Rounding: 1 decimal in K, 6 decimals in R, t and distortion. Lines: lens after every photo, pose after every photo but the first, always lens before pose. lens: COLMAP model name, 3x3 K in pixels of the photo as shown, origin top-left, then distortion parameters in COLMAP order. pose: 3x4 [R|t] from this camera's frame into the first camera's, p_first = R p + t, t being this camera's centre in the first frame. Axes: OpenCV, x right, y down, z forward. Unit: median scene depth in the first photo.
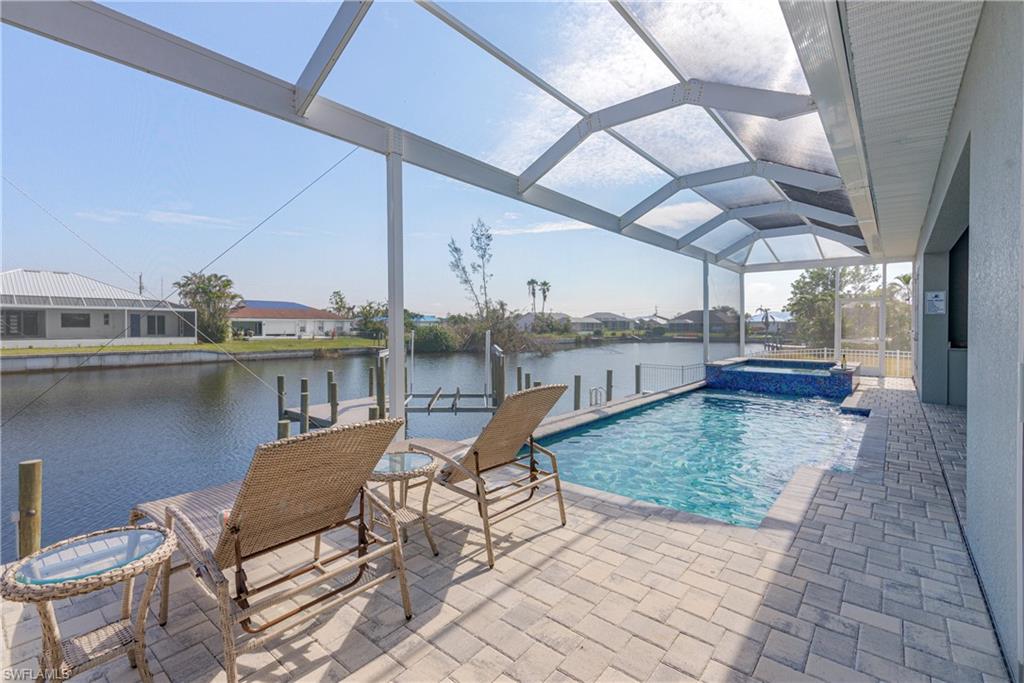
lens RADIAL K [[461.8, 0, 512.7], [0, 461.8, 338.5], [0, 0, 1]] dist [0.016692, -0.001113]
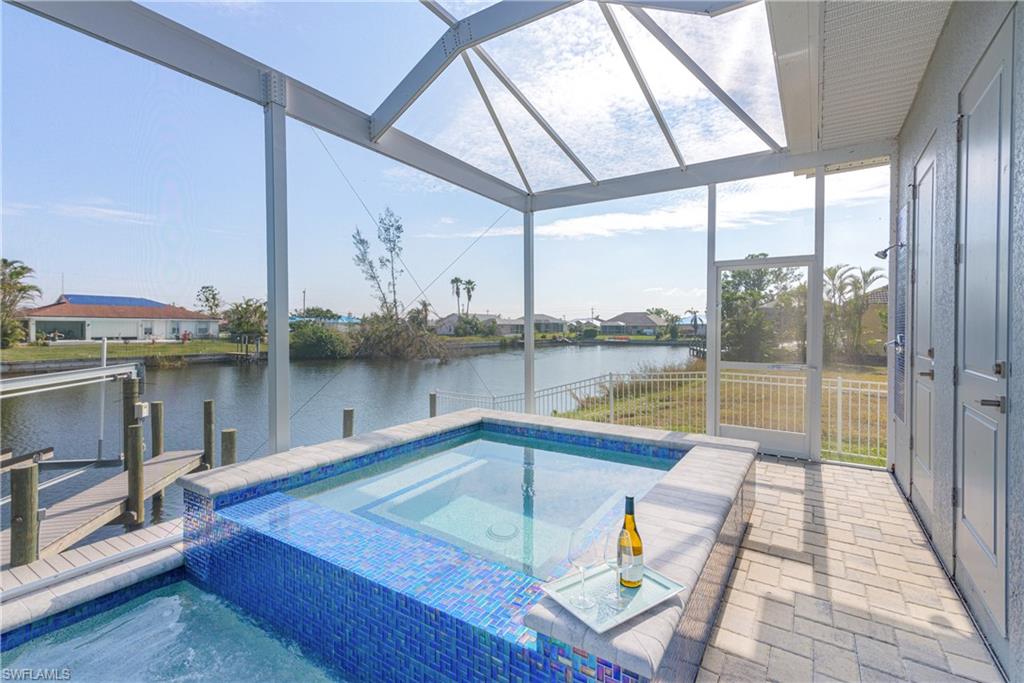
lens RADIAL K [[461.8, 0, 515.6], [0, 461.8, 333.5], [0, 0, 1]] dist [0.016692, -0.001113]
pose [[0.993391, 0.000855, 0.114780, 0.069465], [0.000914, 0.999882, -0.015358, -0.002186], [-0.114779, 0.015361, 0.993272, 0.089084]]
